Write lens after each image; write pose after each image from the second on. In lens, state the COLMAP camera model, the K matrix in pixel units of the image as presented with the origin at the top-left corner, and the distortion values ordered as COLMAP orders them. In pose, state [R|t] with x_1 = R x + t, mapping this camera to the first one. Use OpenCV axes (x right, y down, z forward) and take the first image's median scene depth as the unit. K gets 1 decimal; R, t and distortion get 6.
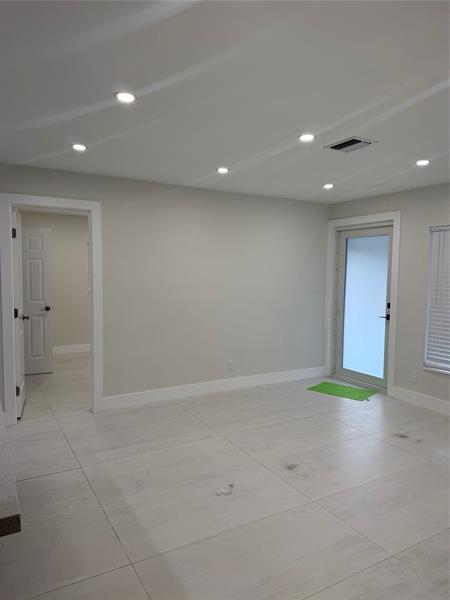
lens RADIAL K [[421.0, 0, 225.0], [0, 421.0, 300.0], [0, 0, 1]] dist [0.002253, 0.000445]
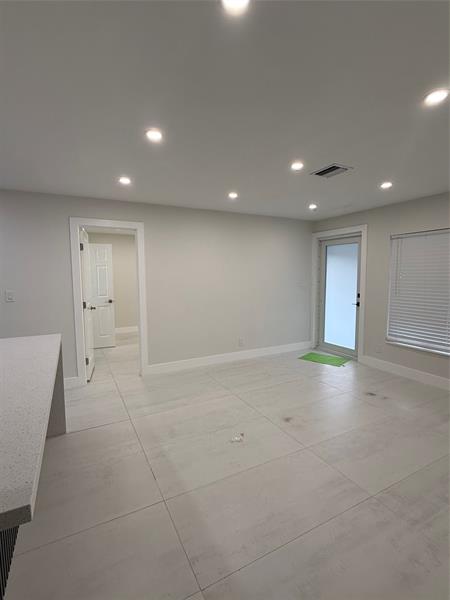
lens RADIAL K [[295.4, 0, 225.0], [0, 295.4, 300.0], [0, 0, 1]] dist [-0.000681, -0.000014]
pose [[0.999022, -0.014821, -0.041655, 0.003850], [0.015725, 0.999646, 0.021465, 0.000811], [0.041322, -0.022099, 0.998901, 0.053691]]
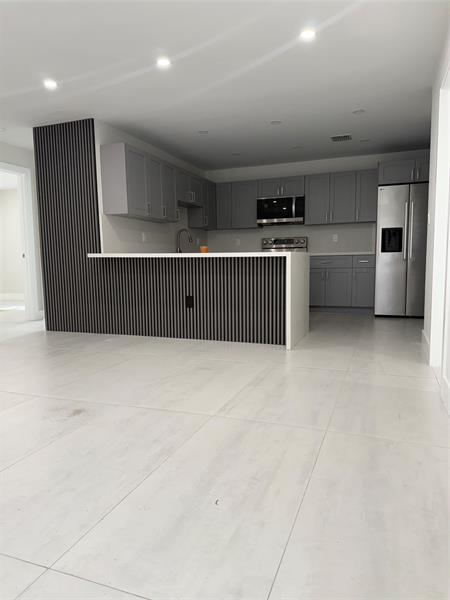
lens RADIAL K [[421.0, 0, 225.0], [0, 421.0, 300.0], [0, 0, 1]] dist [0.002253, 0.000445]
pose [[-0.778300, 0.068075, -0.624191, 0.279973], [-0.034899, 0.987879, 0.151253, 0.047937], [0.626922, 0.139504, -0.766491, 1.172796]]
